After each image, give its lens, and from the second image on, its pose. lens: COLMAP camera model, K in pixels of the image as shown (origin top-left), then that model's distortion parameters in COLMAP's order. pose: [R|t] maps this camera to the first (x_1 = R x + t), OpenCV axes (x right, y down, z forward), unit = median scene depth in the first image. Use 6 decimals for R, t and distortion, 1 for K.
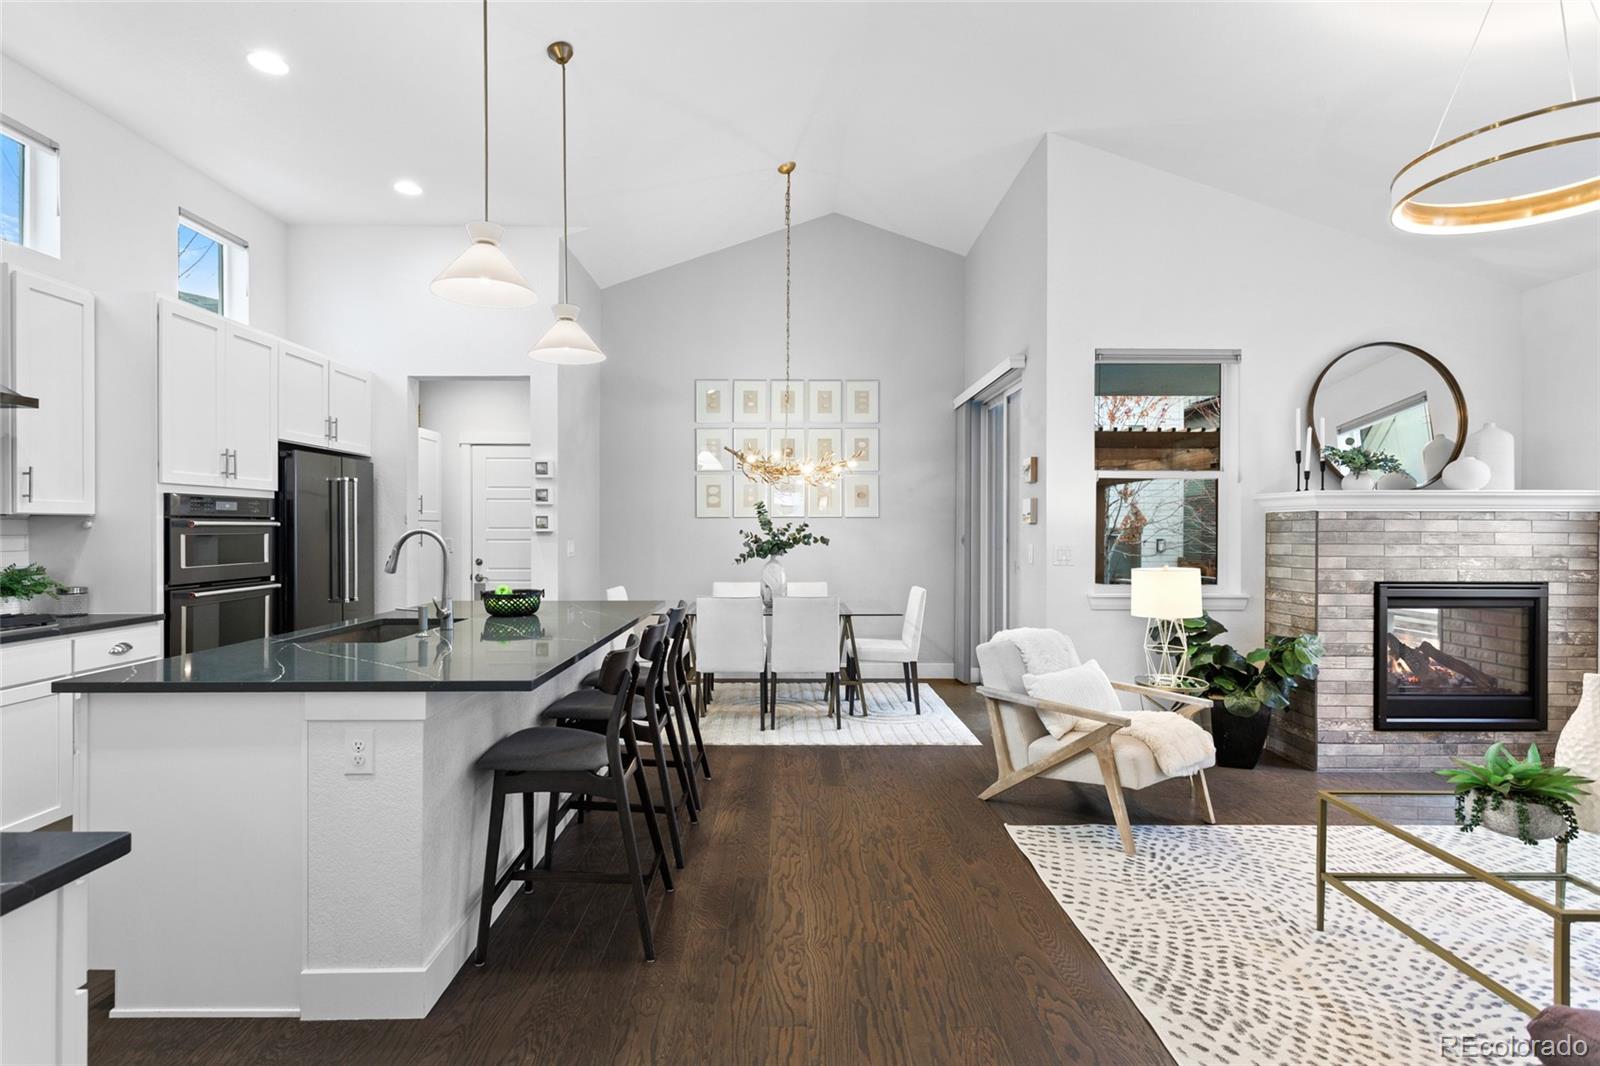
lens RADIAL K [[769.9, 0, 788.4], [0, 769.9, 532.9], [0, 0, 1]] dist [0.000555, 0.001206]
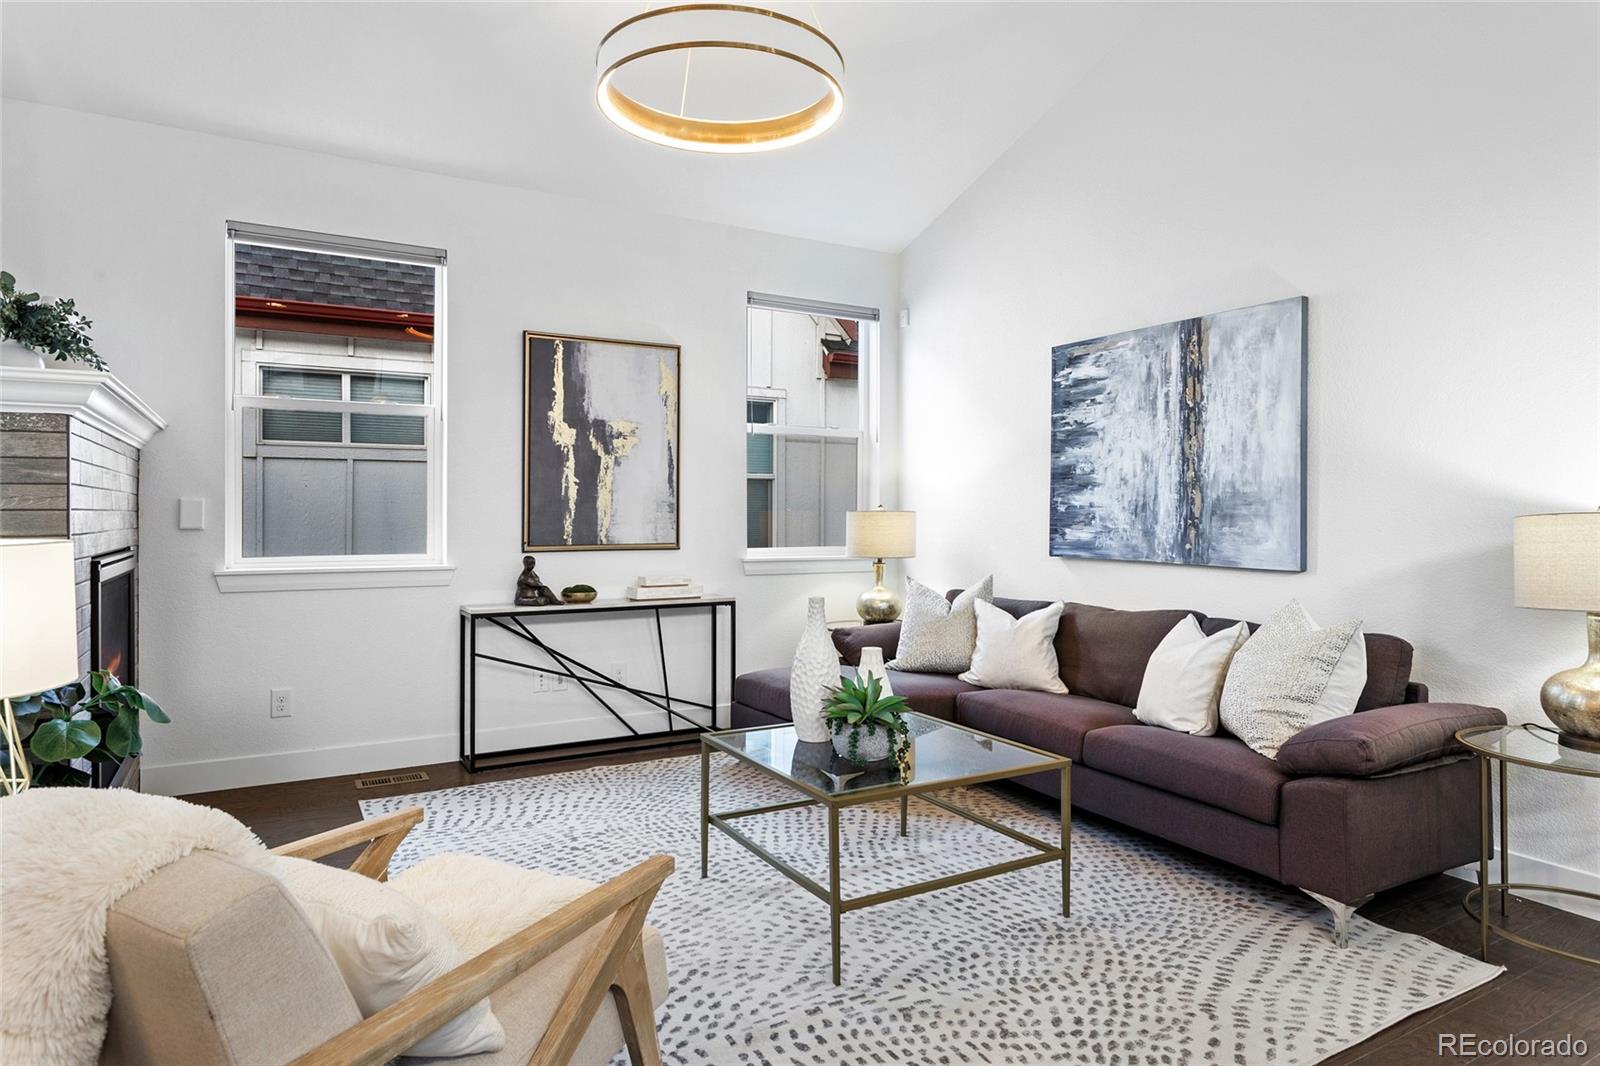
lens RADIAL K [[938.7, 0, 798.9], [0, 938.7, 514.8], [0, 0, 1]] dist [-0.002273, 0.000090]
pose [[-0.497228, -0.003991, 0.867611, -0.042591], [0.002645, 0.999978, 0.006116, 0.026560], [-0.867616, 0.005336, -0.497207, 0.752359]]
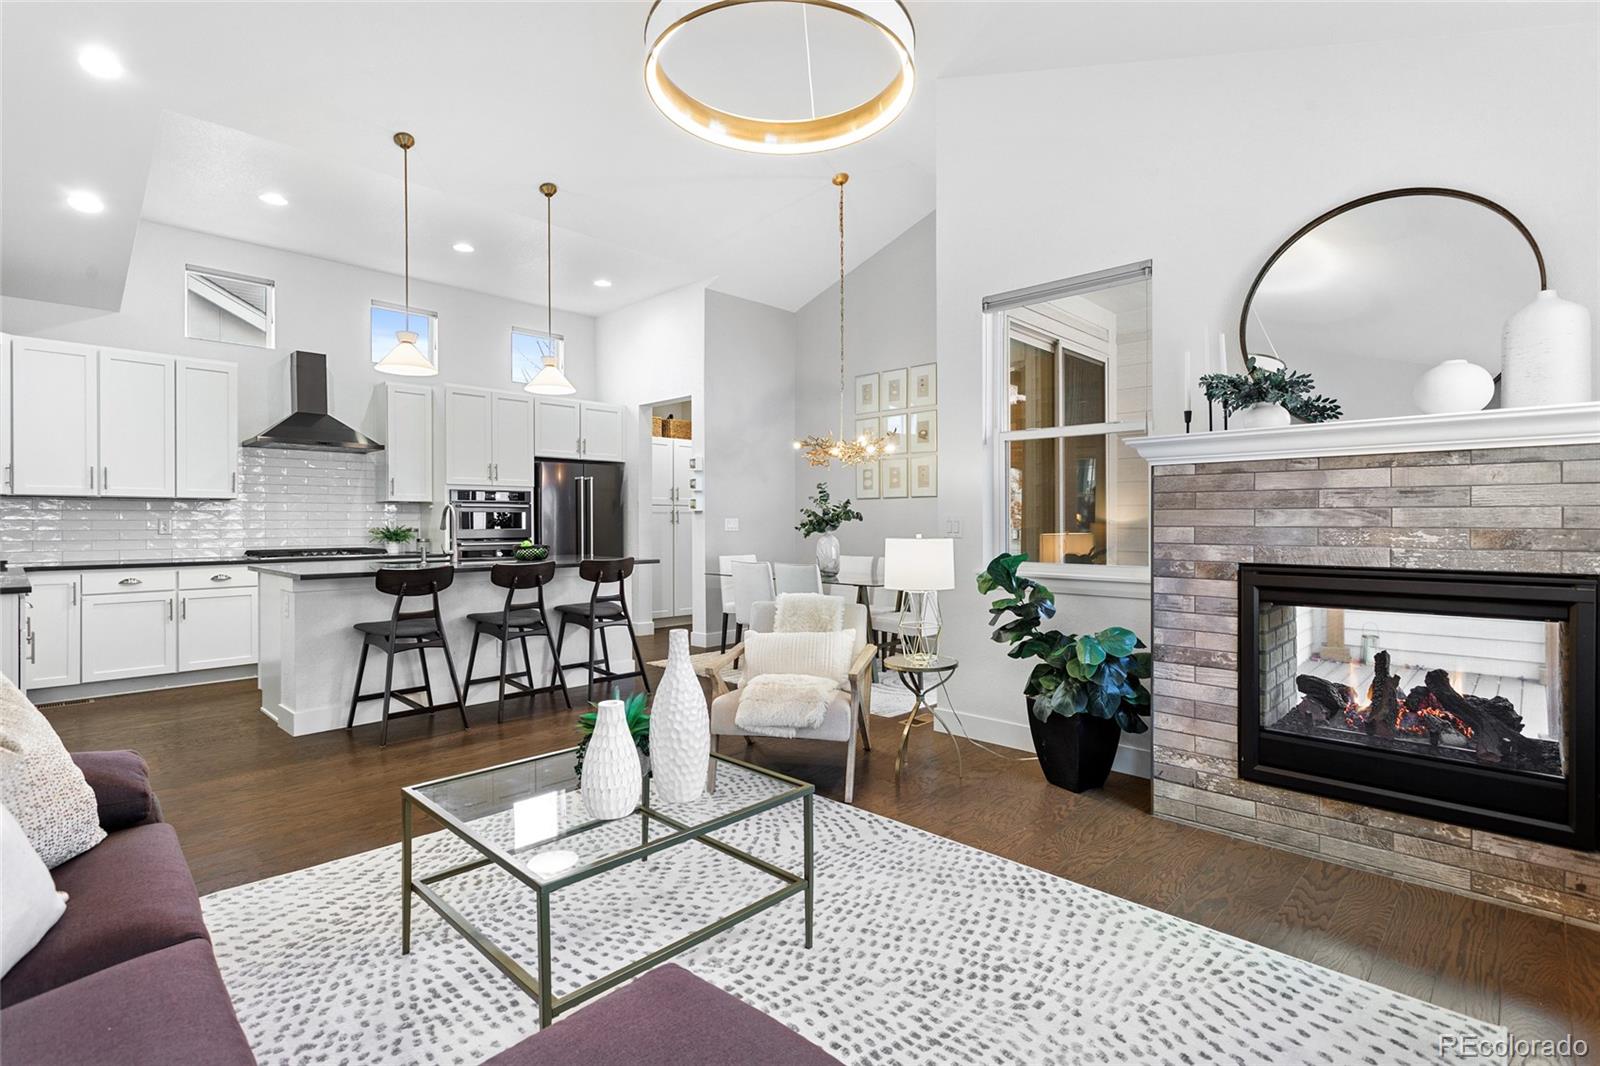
lens RADIAL K [[757.8, 0, 798.9], [0, 757.8, 523.0], [0, 0, 1]] dist [0.003448, 0.000577]
pose [[0.720211, -0.000875, -0.693754, 0.797186], [-0.002202, 0.999991, -0.003547, 0.025751], [0.693751, 0.004082, 0.720203, 0.197321]]
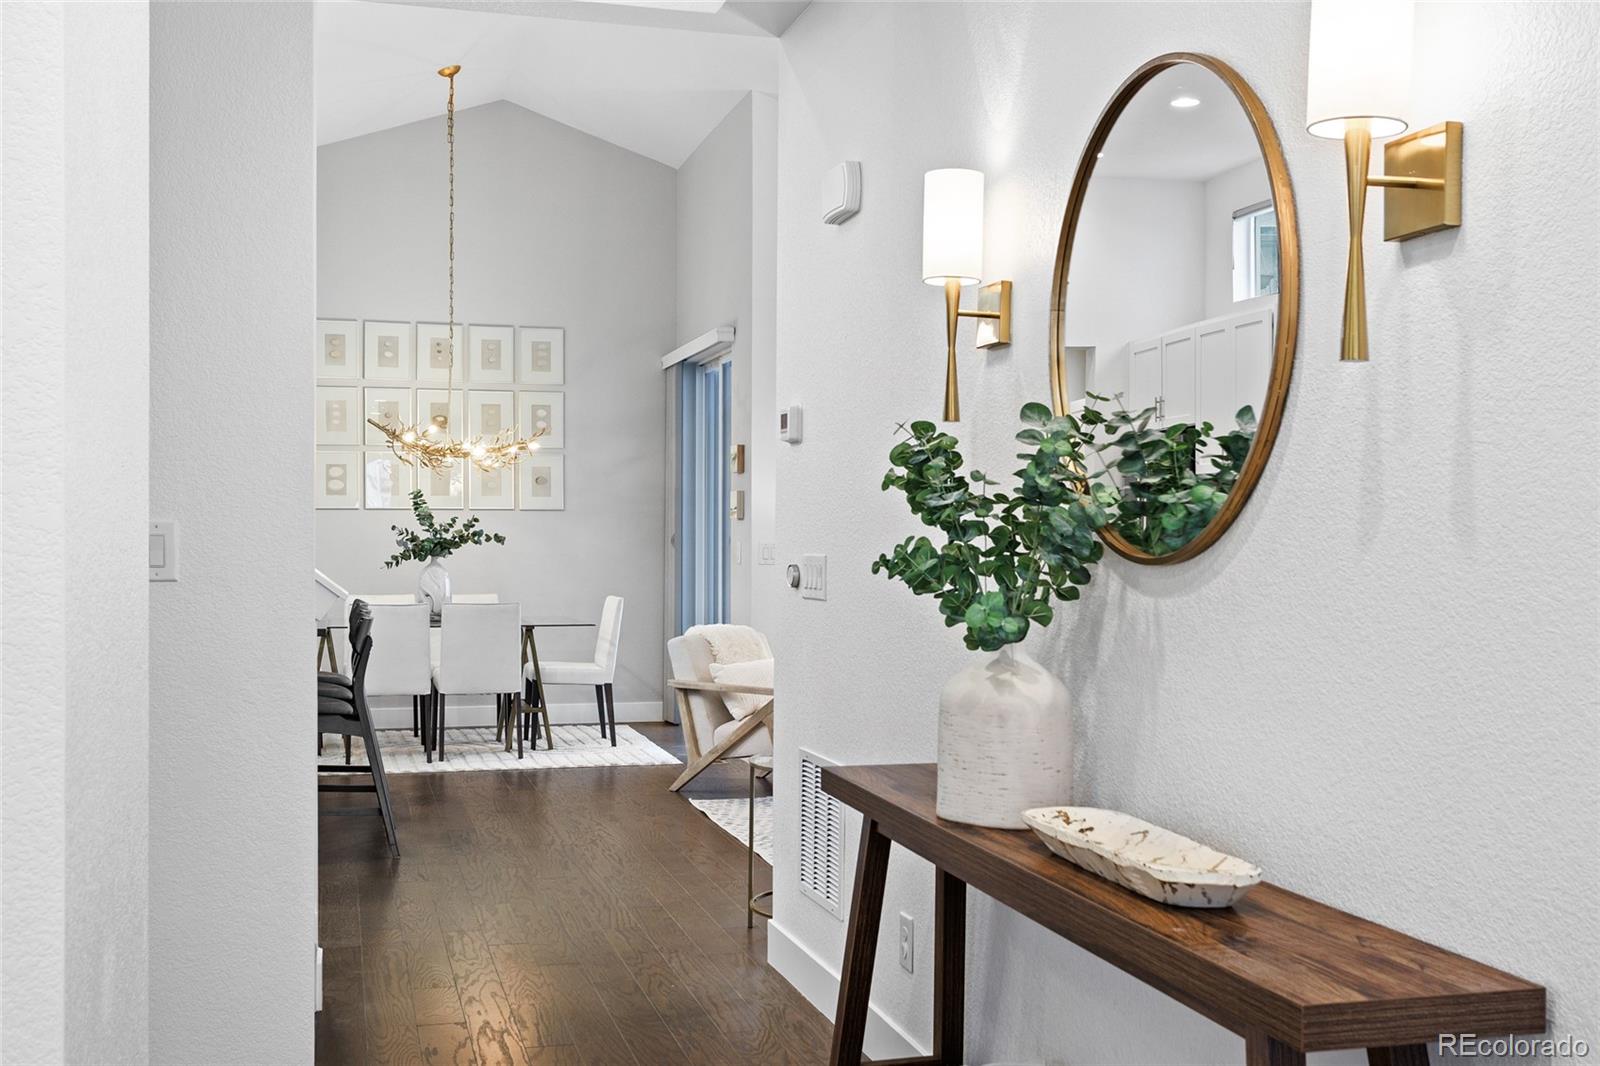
lens RADIAL K [[1670.8, 0, 800.8], [0, 1670.8, 575.2], [0, 0, 1]] dist [0.022473, 0.010900]
pose [[0.964441, -0.003426, 0.264274, -0.124701], [-0.001699, 0.999815, 0.019162, 0.015535], [-0.264291, -0.018930, 0.964257, -0.869724]]
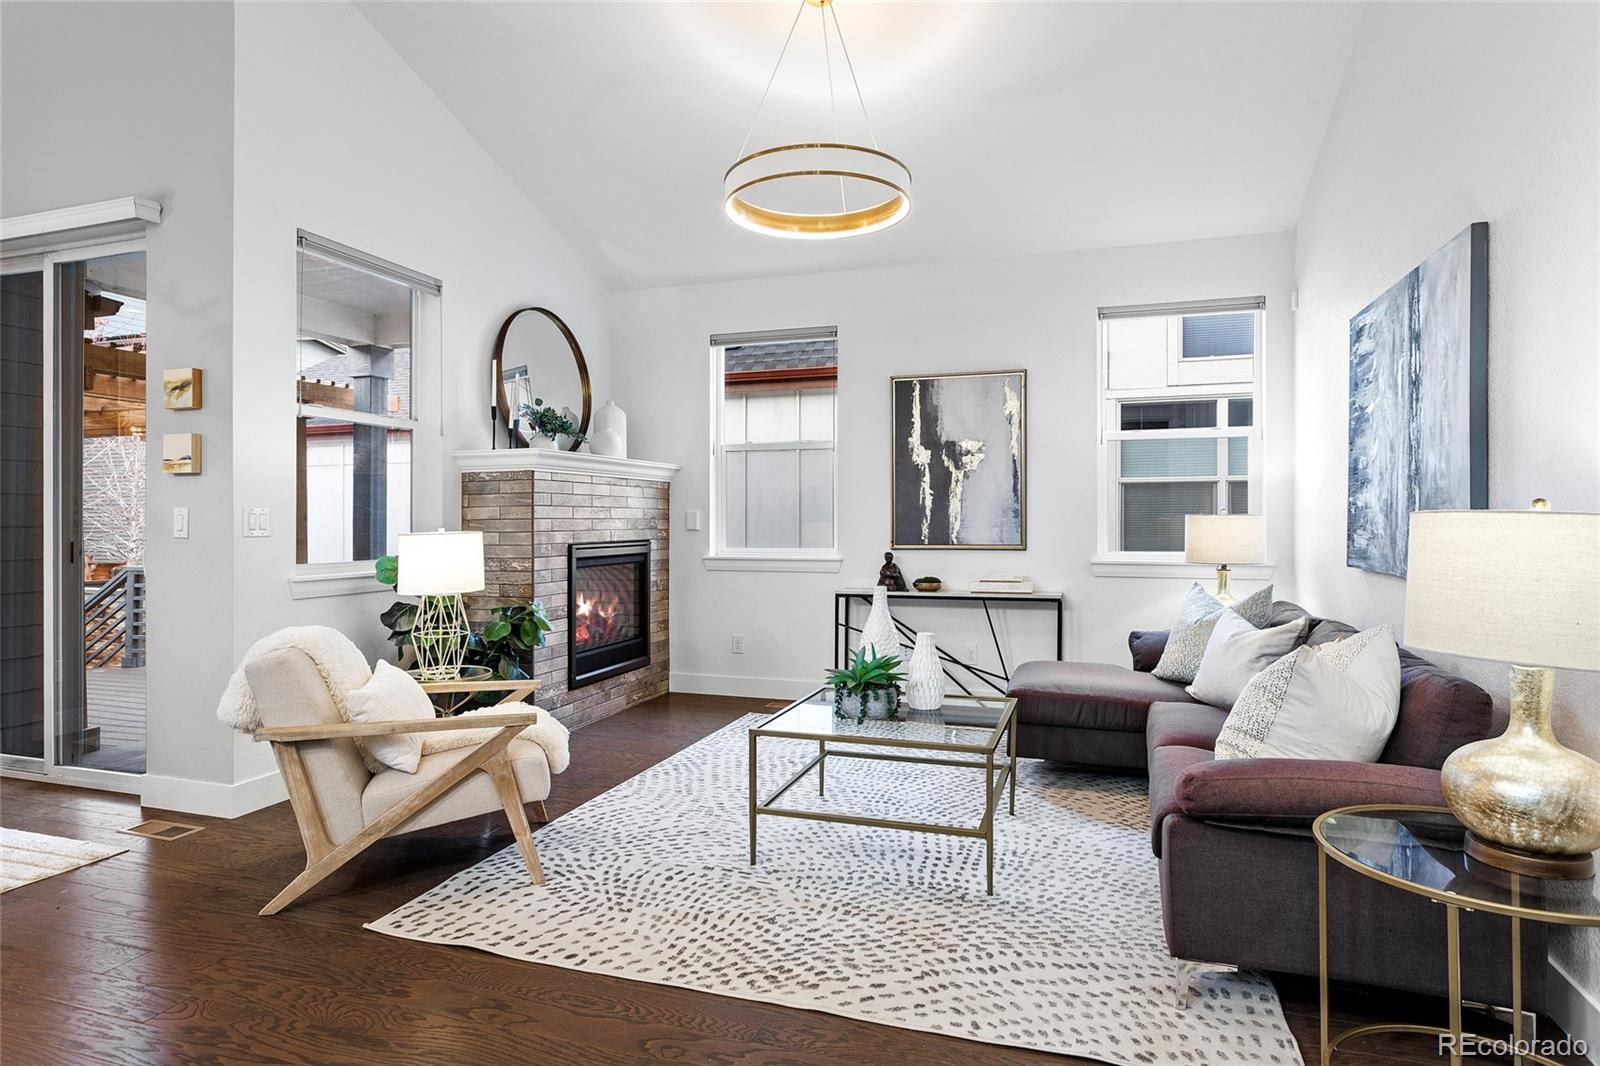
lens RADIAL K [[891.7, 0, 801.6], [0, 891.7, 518.0], [0, 0, 1]] dist [-0.003927, 0.000436]
pose [[0.319286, -0.001632, 0.947657, -0.208124], [0.010186, 0.999947, -0.001710, 0.029508], [-0.947604, 0.010199, 0.319286, 0.282065]]
